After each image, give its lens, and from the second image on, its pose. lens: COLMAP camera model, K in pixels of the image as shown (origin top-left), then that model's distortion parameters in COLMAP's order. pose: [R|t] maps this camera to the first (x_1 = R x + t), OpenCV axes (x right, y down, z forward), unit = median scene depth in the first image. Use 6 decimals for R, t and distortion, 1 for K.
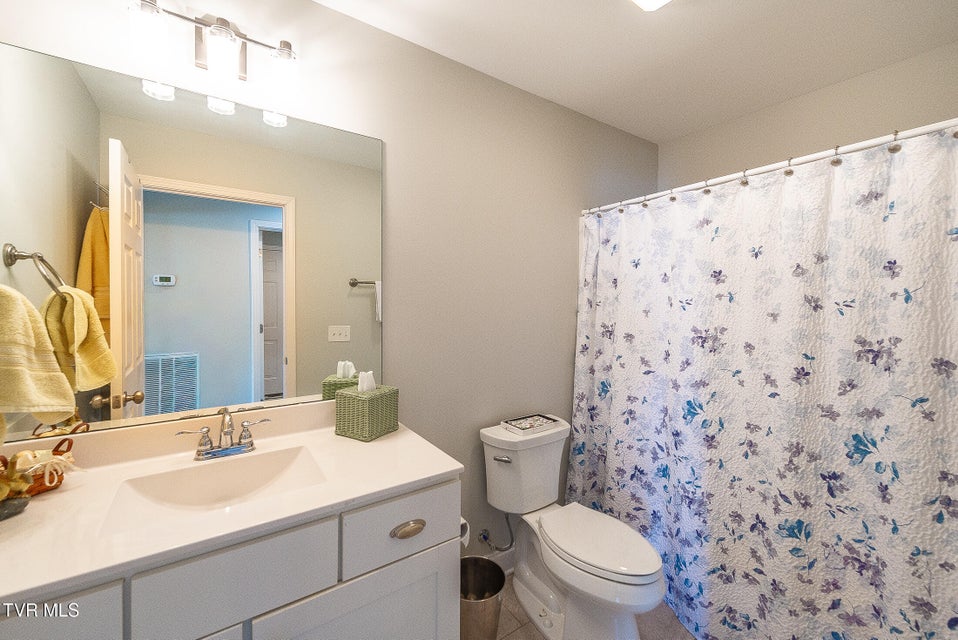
lens RADIAL K [[382.0, 0, 473.2], [0, 382.0, 308.8], [0, 0, 1]] dist [0.001623, 0.000018]
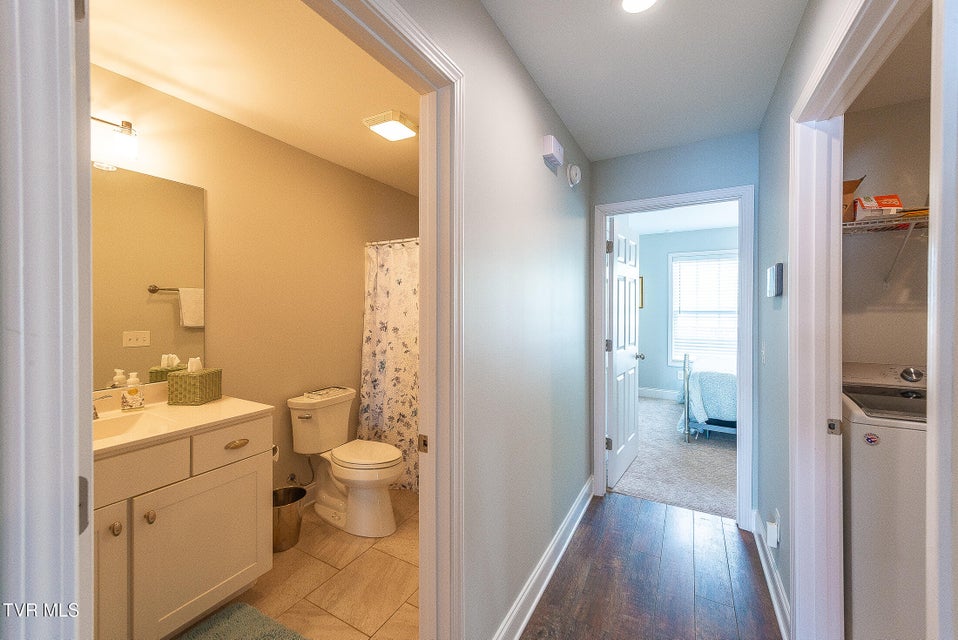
lens RADIAL K [[382.0, 0, 473.2], [0, 382.0, 308.8], [0, 0, 1]] dist [0.001623, 0.000018]
pose [[0.896910, -0.007466, 0.442150, 0.010920], [0.012248, 0.999893, -0.007962, 0.006505], [-0.442044, 0.012557, 0.896906, -0.516867]]
